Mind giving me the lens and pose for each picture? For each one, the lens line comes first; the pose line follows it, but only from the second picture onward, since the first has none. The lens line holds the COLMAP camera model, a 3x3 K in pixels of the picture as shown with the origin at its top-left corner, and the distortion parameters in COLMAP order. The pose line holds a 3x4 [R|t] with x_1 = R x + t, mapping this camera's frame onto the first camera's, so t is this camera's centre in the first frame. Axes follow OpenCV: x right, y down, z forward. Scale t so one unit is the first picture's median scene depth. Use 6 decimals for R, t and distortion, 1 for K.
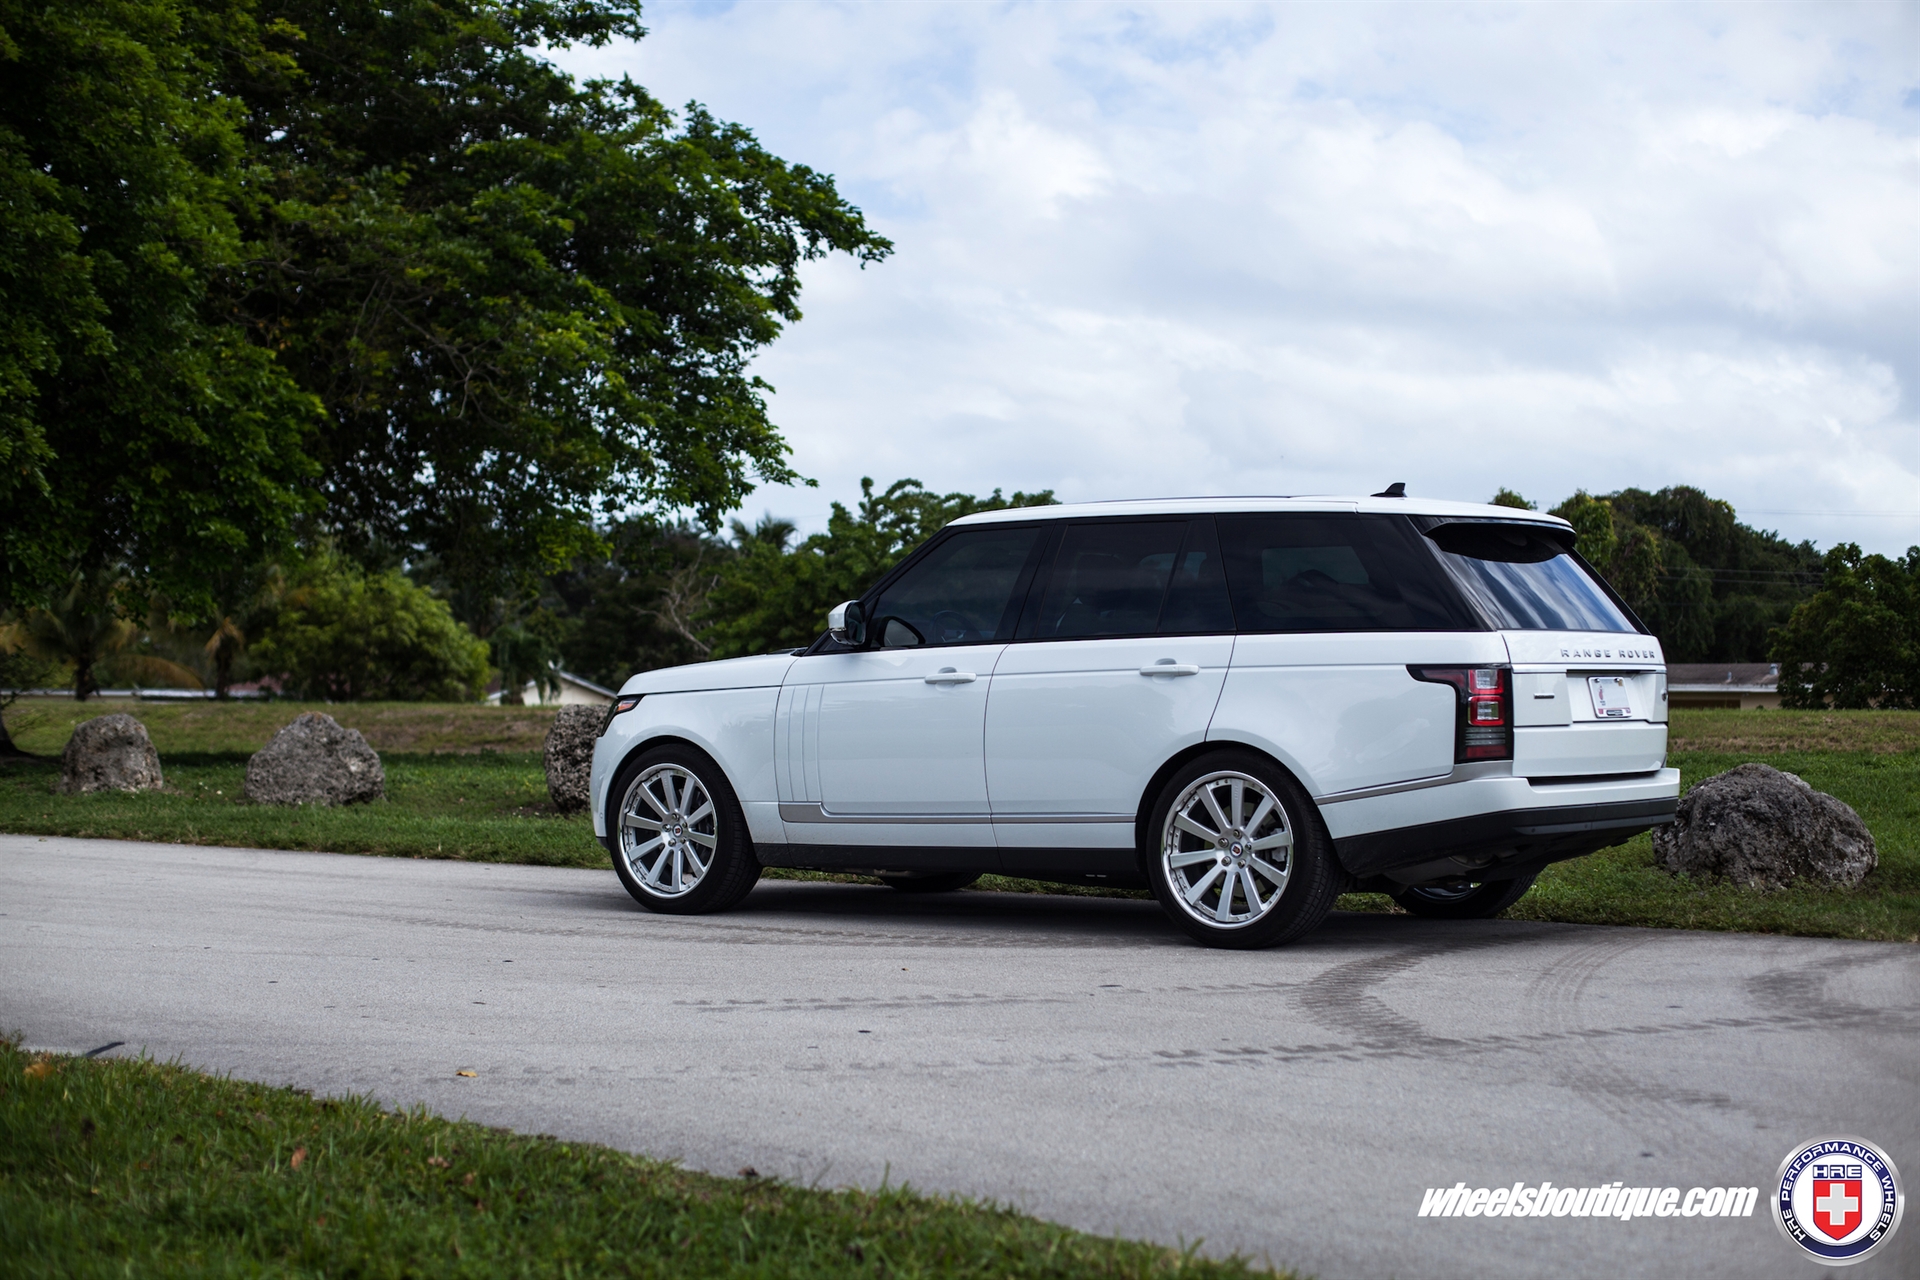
lens RADIAL K [[2800.9, 0, 997.2], [0, 2800.9, 644.3], [0, 0, 1]] dist [-0.128865, -0.066563]
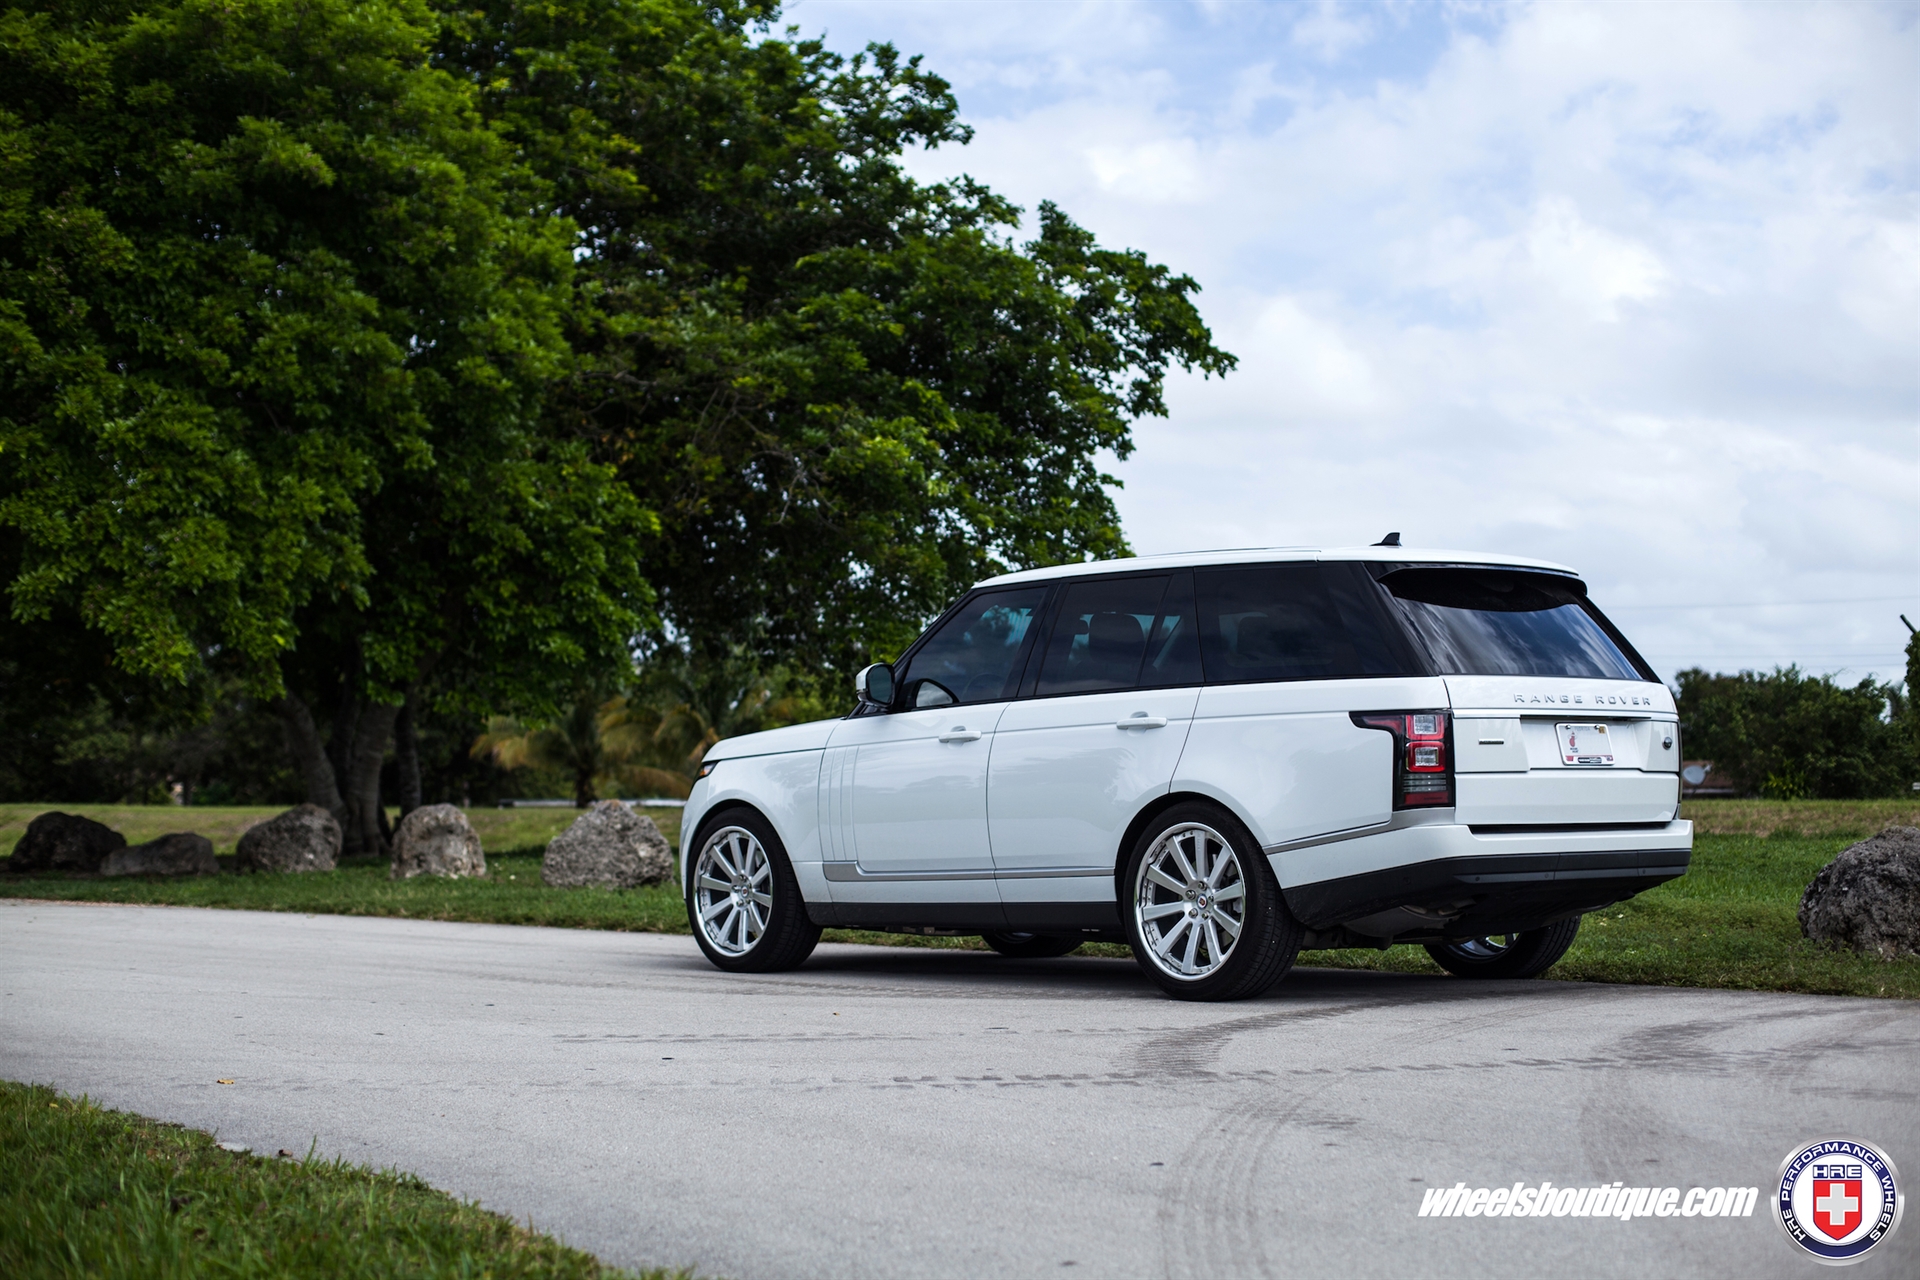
lens RADIAL K [[2800.9, 0, 997.2], [0, 2800.9, 644.3], [0, 0, 1]] dist [-0.128865, -0.066563]
pose [[0.978737, -0.018610, -0.204271, 0.170300], [0.010195, 0.999058, -0.042168, 0.017970], [0.204863, 0.039189, 0.978006, 0.005406]]
